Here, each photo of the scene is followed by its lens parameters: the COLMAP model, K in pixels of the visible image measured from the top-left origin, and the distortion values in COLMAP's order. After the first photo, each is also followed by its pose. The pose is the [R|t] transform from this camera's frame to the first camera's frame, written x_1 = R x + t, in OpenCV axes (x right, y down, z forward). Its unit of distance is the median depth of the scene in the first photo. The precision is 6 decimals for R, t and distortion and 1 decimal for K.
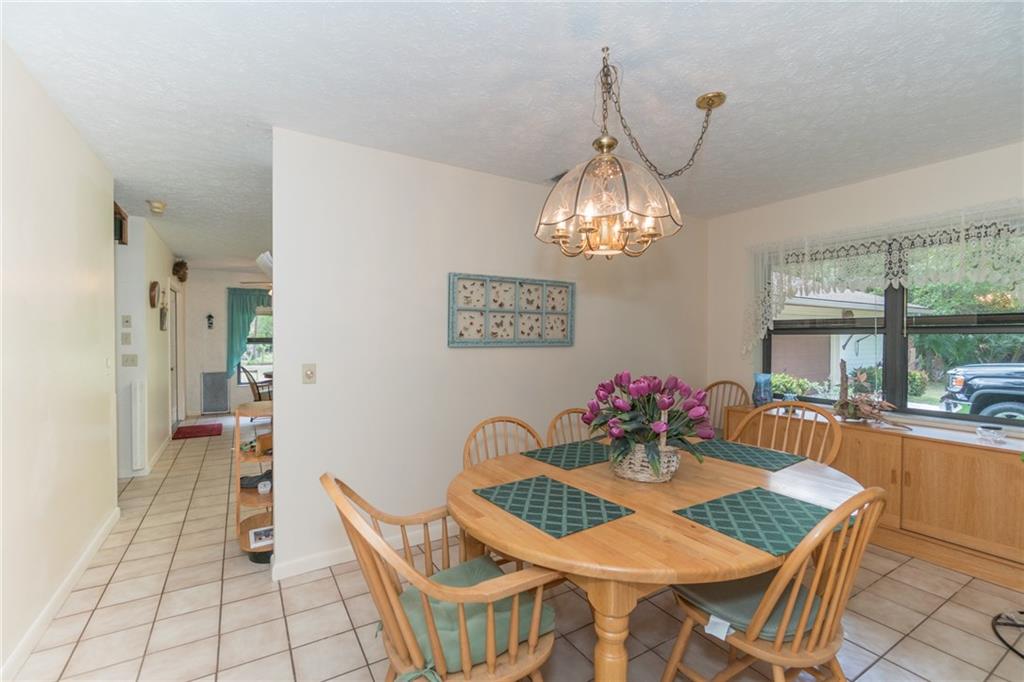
lens RADIAL K [[456.0, 0, 511.8], [0, 456.0, 342.0], [0, 0, 1]] dist [-0.001433, -0.000059]
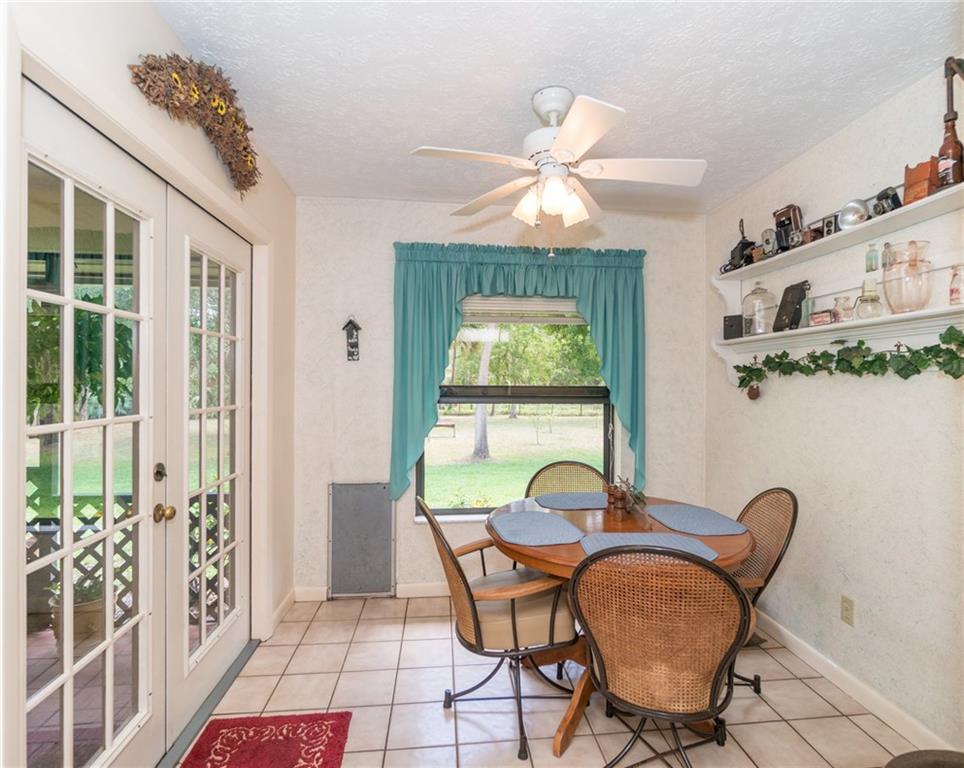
lens RADIAL K [[452.2, 0, 482.8], [0, 452.2, 383.9], [0, 0, 1]] dist [-0.000003, 0.000000]
pose [[0.904205, -0.000473, -0.427098, -0.412022], [-0.003462, 0.999958, -0.008437, -0.007182], [0.427084, 0.009108, 0.904166, 0.714772]]
